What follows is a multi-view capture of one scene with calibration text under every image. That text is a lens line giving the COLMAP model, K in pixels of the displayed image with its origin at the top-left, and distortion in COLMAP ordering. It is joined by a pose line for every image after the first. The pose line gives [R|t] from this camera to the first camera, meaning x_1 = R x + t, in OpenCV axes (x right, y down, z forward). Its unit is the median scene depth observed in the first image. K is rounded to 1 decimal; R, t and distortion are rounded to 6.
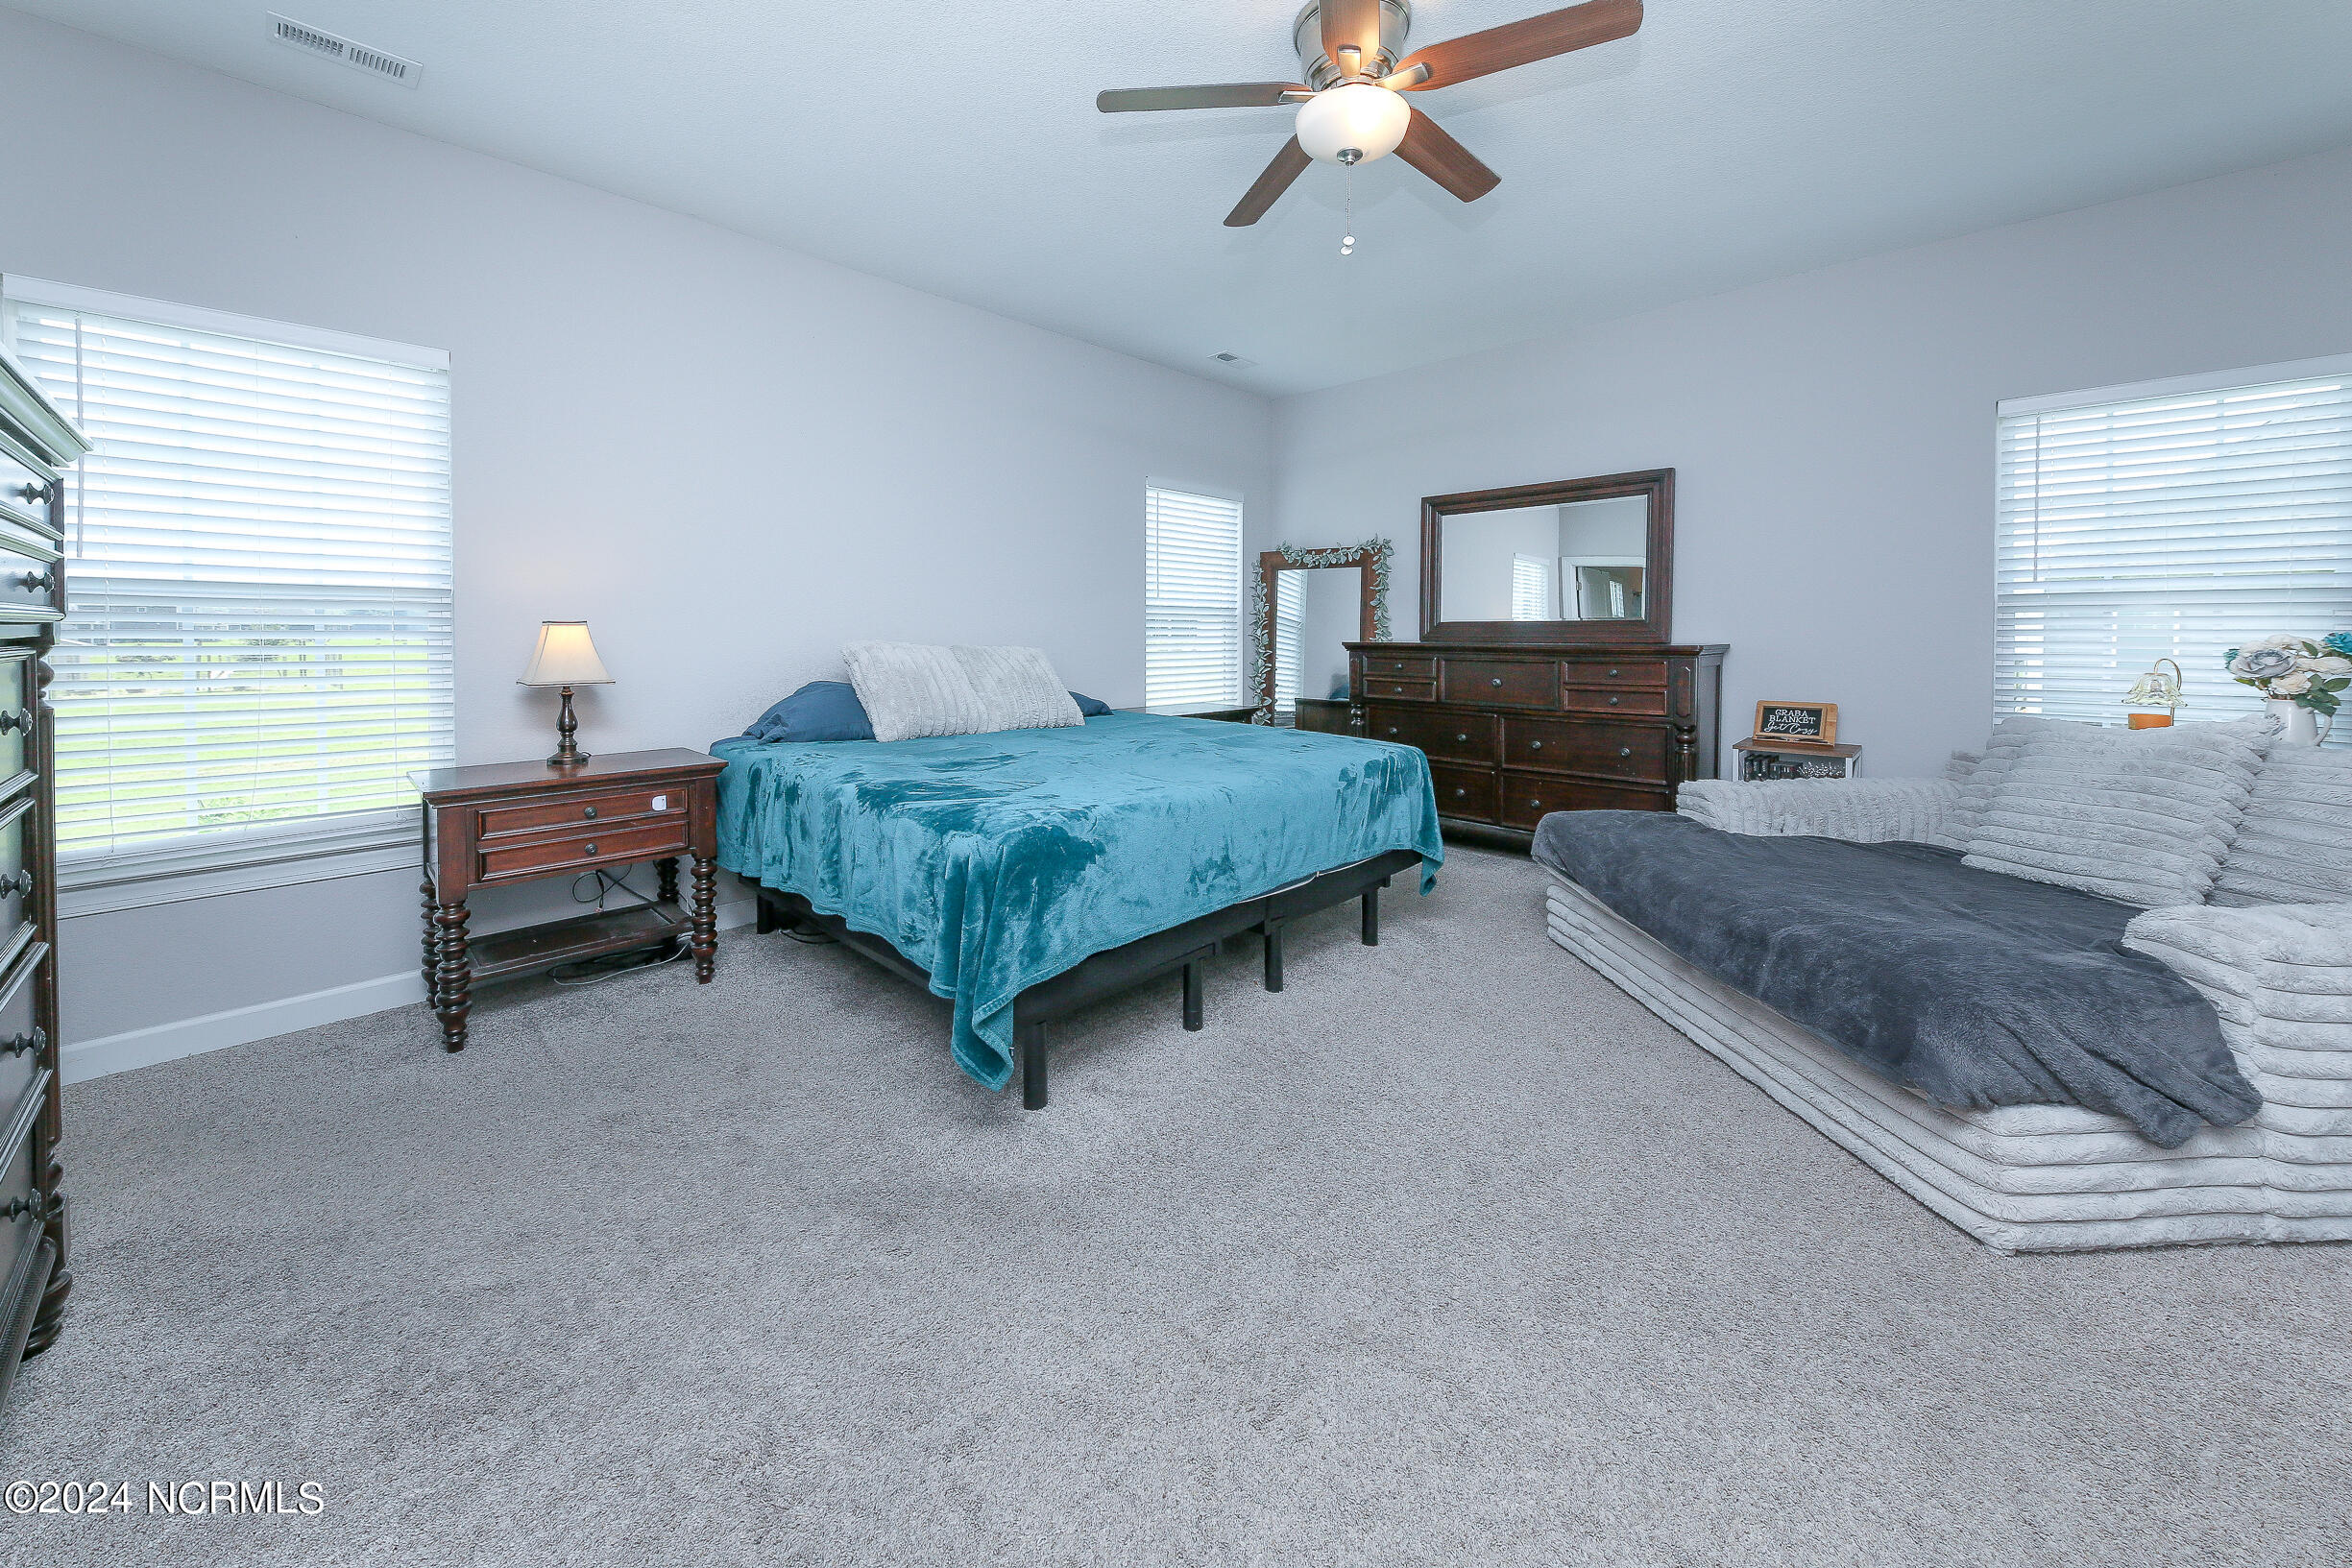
lens RADIAL K [[849.6, 0, 1160.6], [0, 849.6, 648.2], [0, 0, 1]] dist [-0.000296, -0.003501]
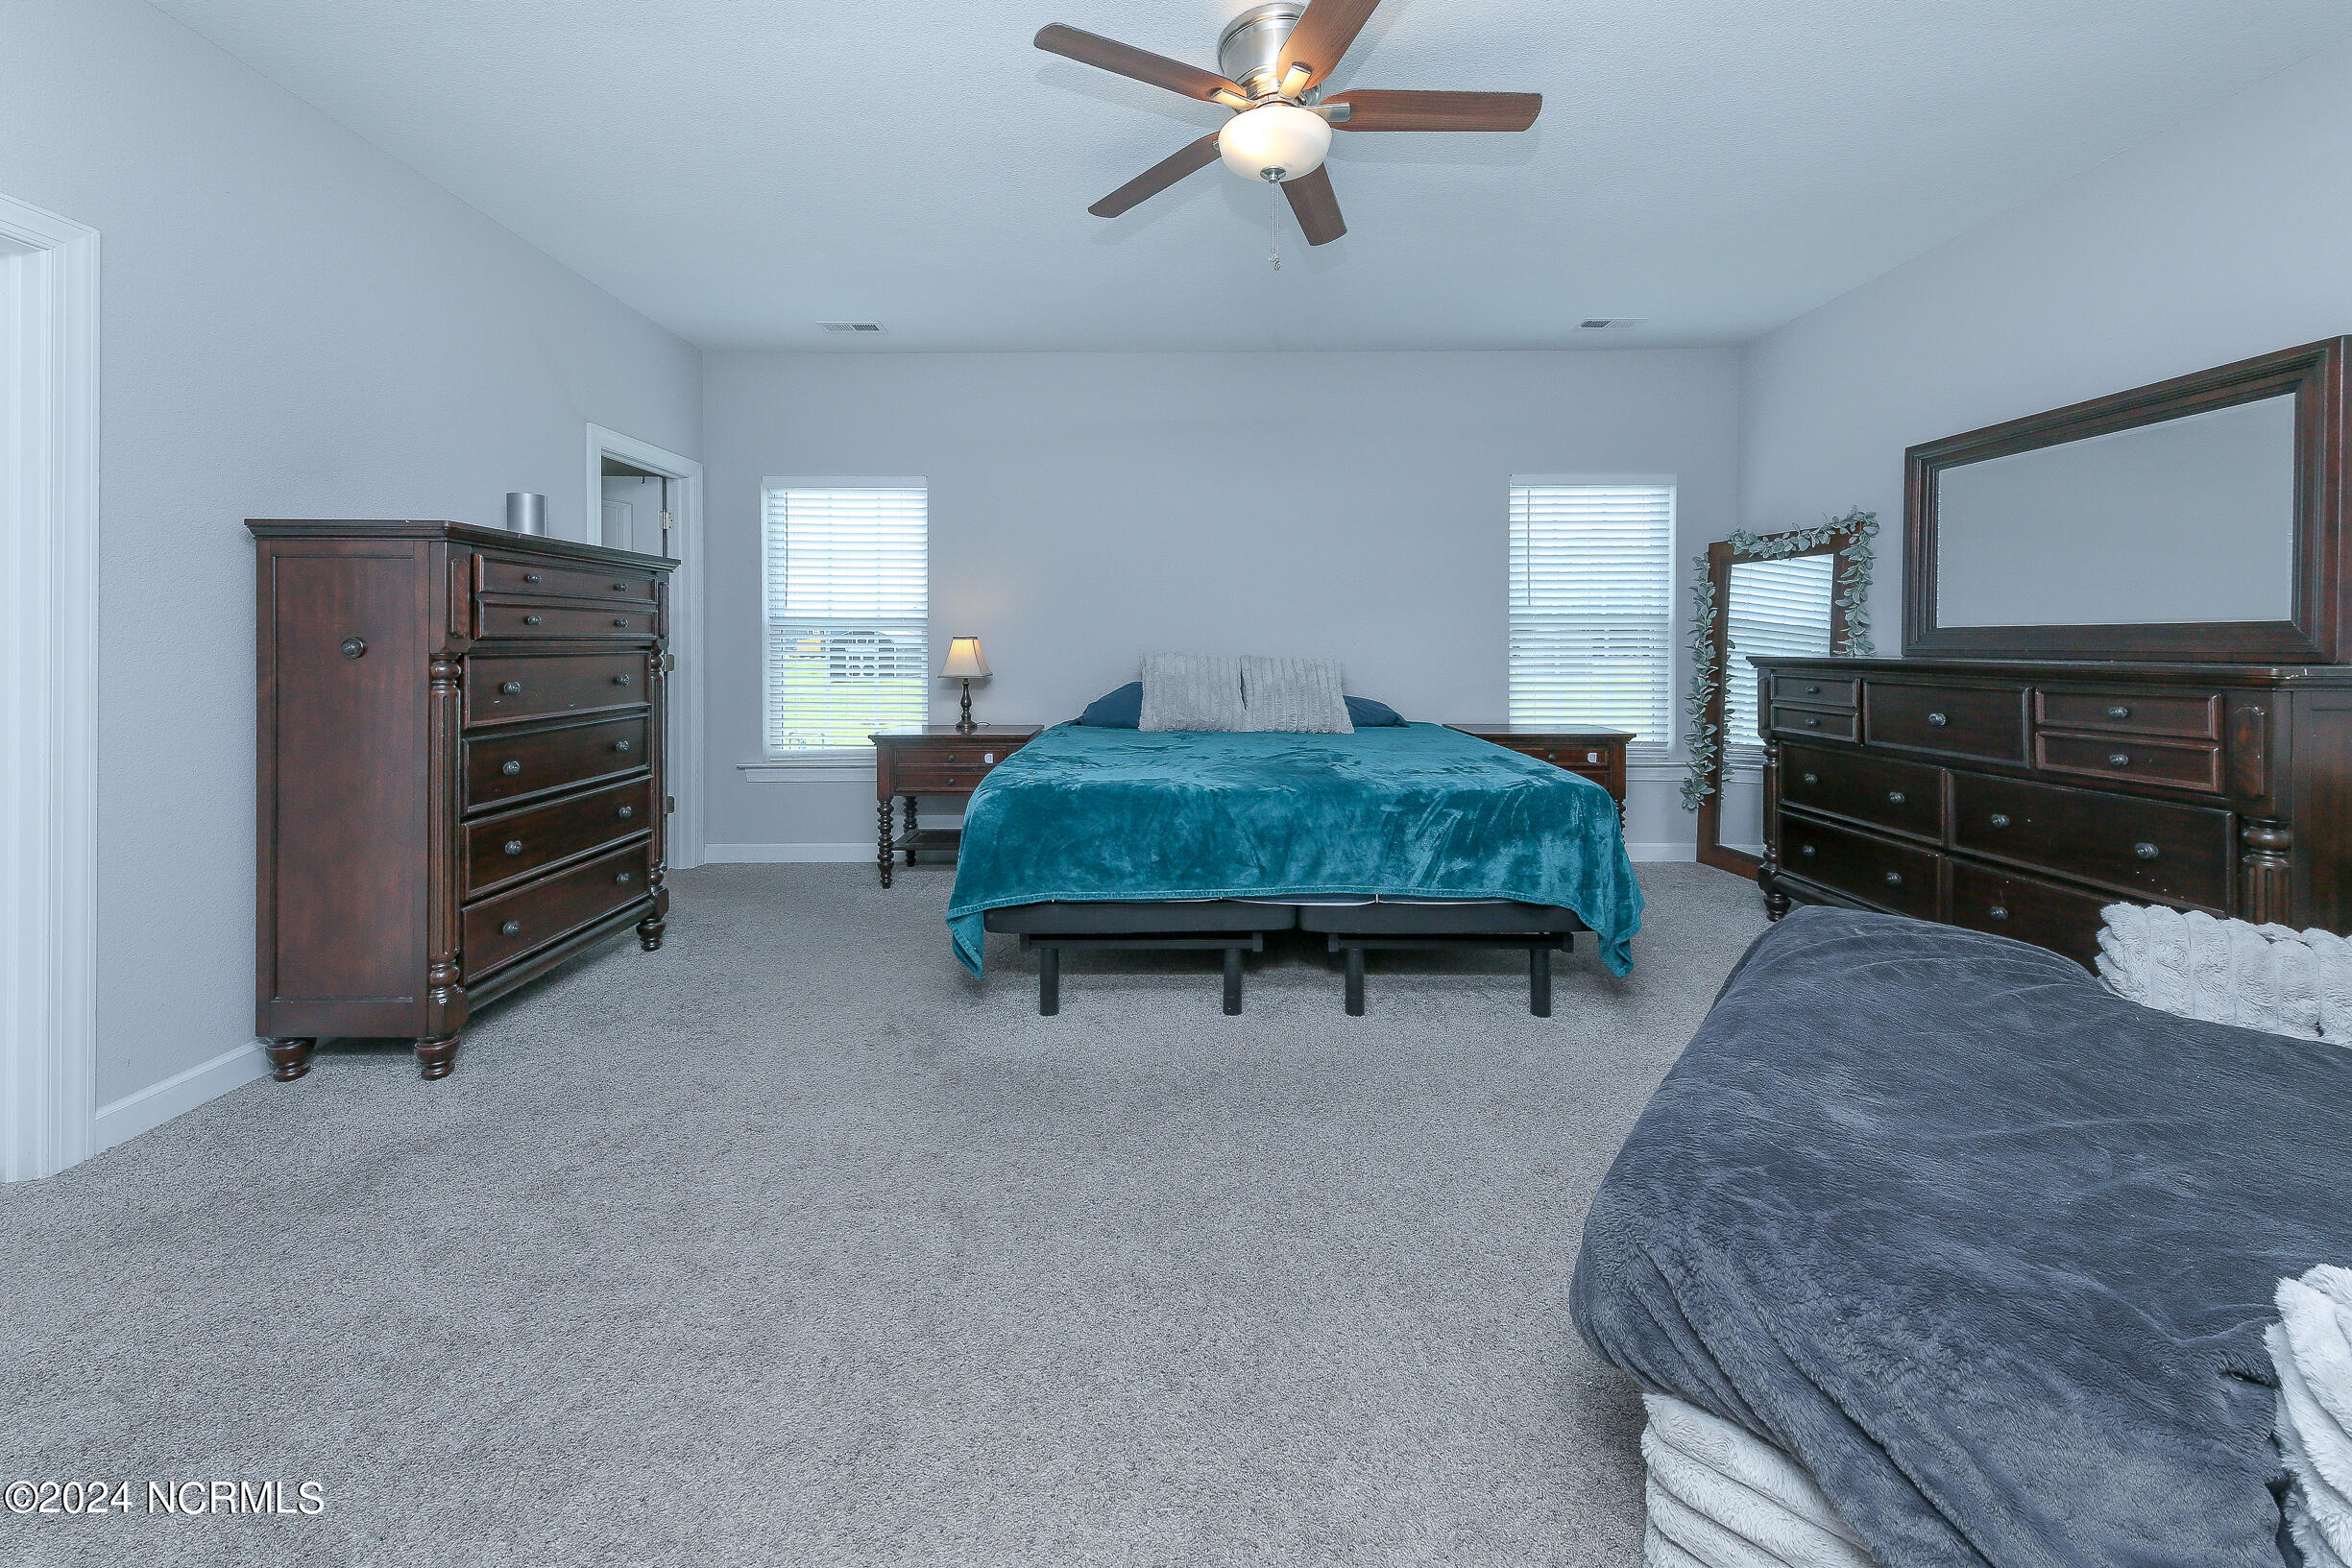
lens RADIAL K [[849.6, 0, 1160.6], [0, 849.6, 648.2], [0, 0, 1]] dist [-0.000296, -0.003501]
pose [[0.698724, 0.003393, -0.715384, 0.385913], [-0.012984, 0.999884, -0.007939, -0.001733], [0.715274, 0.014836, 0.698687, 0.091768]]
